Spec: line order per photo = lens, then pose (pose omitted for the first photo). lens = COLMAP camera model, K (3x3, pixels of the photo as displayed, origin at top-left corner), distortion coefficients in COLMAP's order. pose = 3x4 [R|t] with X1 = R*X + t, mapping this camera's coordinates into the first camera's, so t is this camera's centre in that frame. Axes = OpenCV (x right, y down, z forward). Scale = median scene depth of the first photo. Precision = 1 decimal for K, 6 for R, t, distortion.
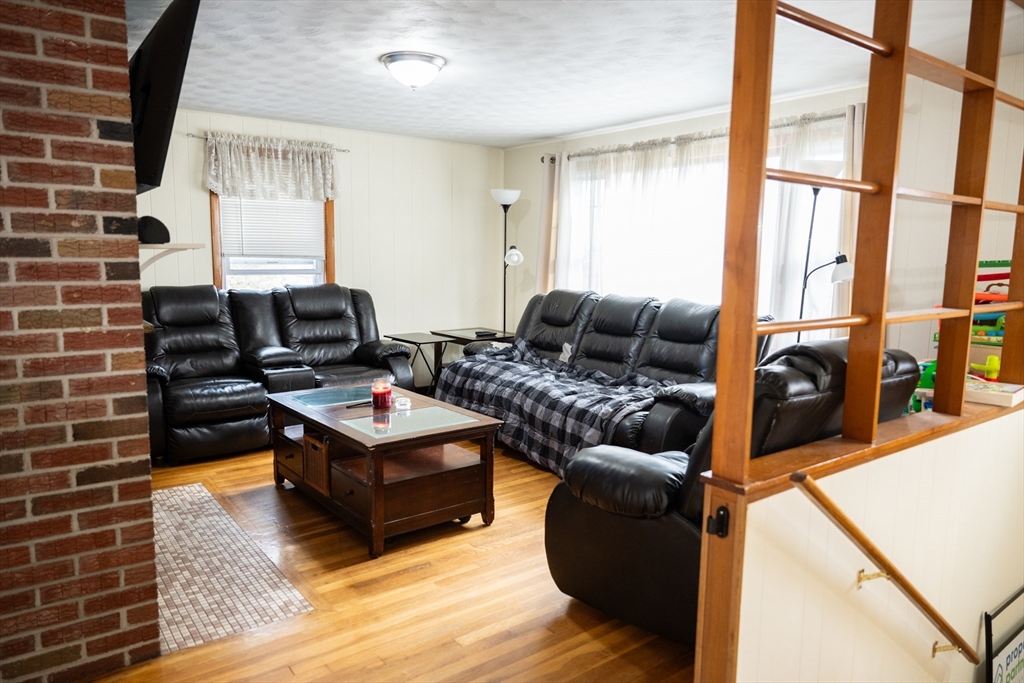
lens RADIAL K [[688.9, 0, 512.0], [0, 688.9, 341.5], [0, 0, 1]] dist [-0.003567, 0.003123]
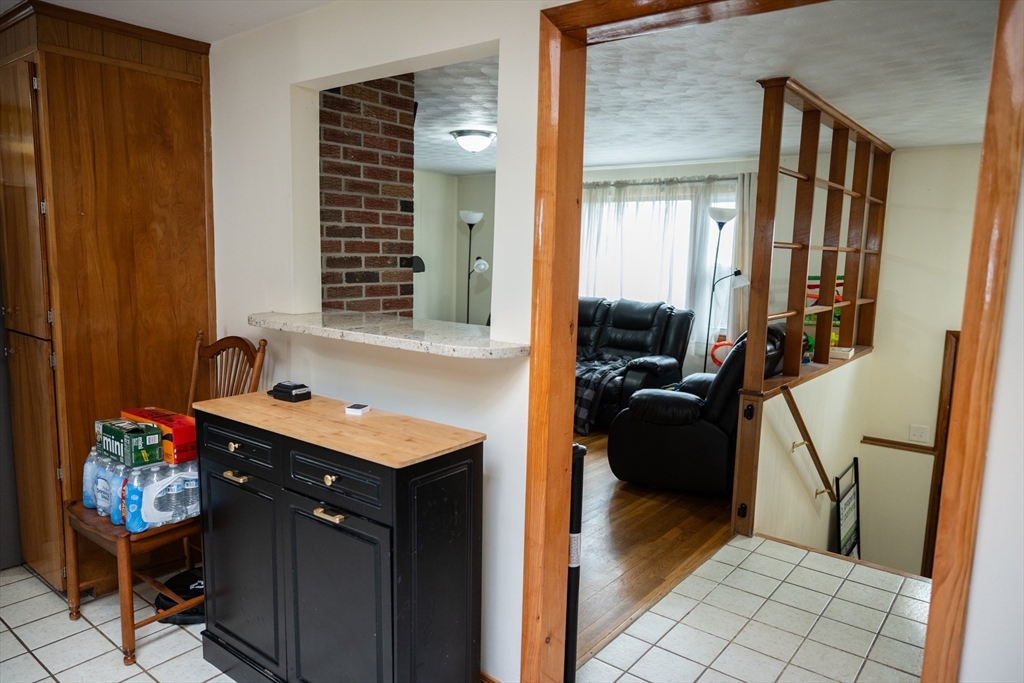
lens RADIAL K [[688.9, 0, 512.0], [0, 688.9, 341.5], [0, 0, 1]] dist [-0.003567, 0.003123]
pose [[0.968115, -0.023724, 0.249380, -0.662793], [0.021677, 0.999705, 0.010954, 0.009477], [-0.249567, -0.005199, 0.968344, -0.607649]]
